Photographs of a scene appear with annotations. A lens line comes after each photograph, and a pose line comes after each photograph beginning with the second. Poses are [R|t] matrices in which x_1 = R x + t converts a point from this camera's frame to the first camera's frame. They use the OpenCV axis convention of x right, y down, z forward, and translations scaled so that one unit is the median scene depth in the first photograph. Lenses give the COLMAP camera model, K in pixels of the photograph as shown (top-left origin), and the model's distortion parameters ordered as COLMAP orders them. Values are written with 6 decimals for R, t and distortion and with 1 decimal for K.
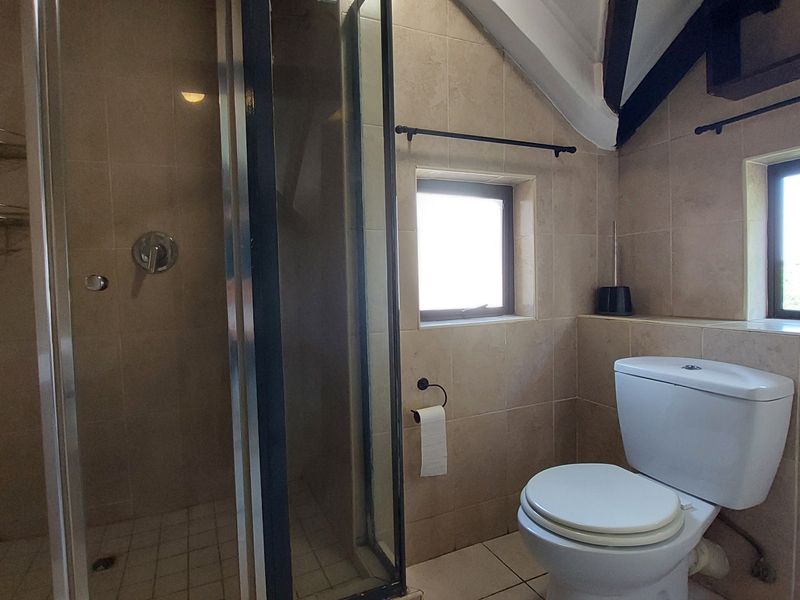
lens RADIAL K [[422.5, 0, 381.0], [0, 422.5, 296.8], [0, 0, 1]] dist [-0.024621, -0.000513]
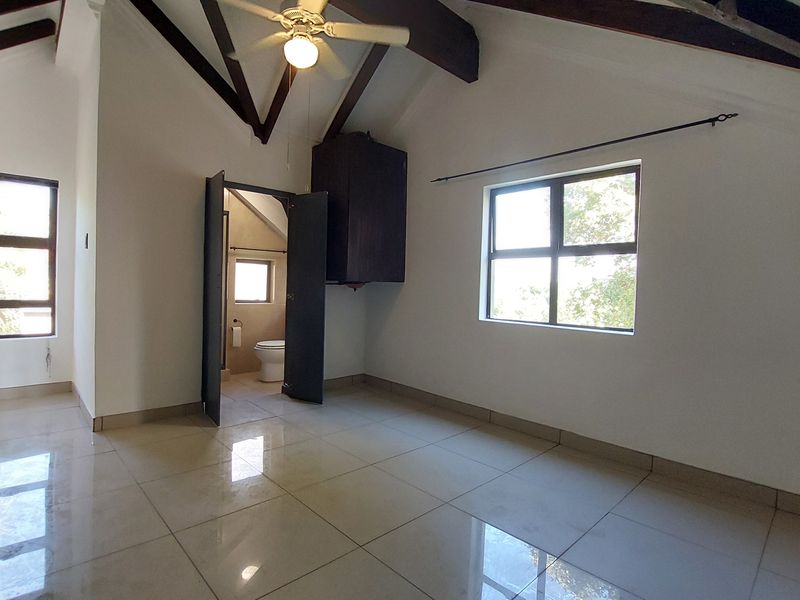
lens RADIAL K [[422.5, 0, 381.0], [0, 422.5, 296.8], [0, 0, 1]] dist [-0.024621, -0.000513]
pose [[0.934248, 0.044015, 0.353896, -0.011455], [-0.039830, 0.999024, -0.019103, 0.028590], [-0.354392, 0.003751, 0.935090, -2.631528]]
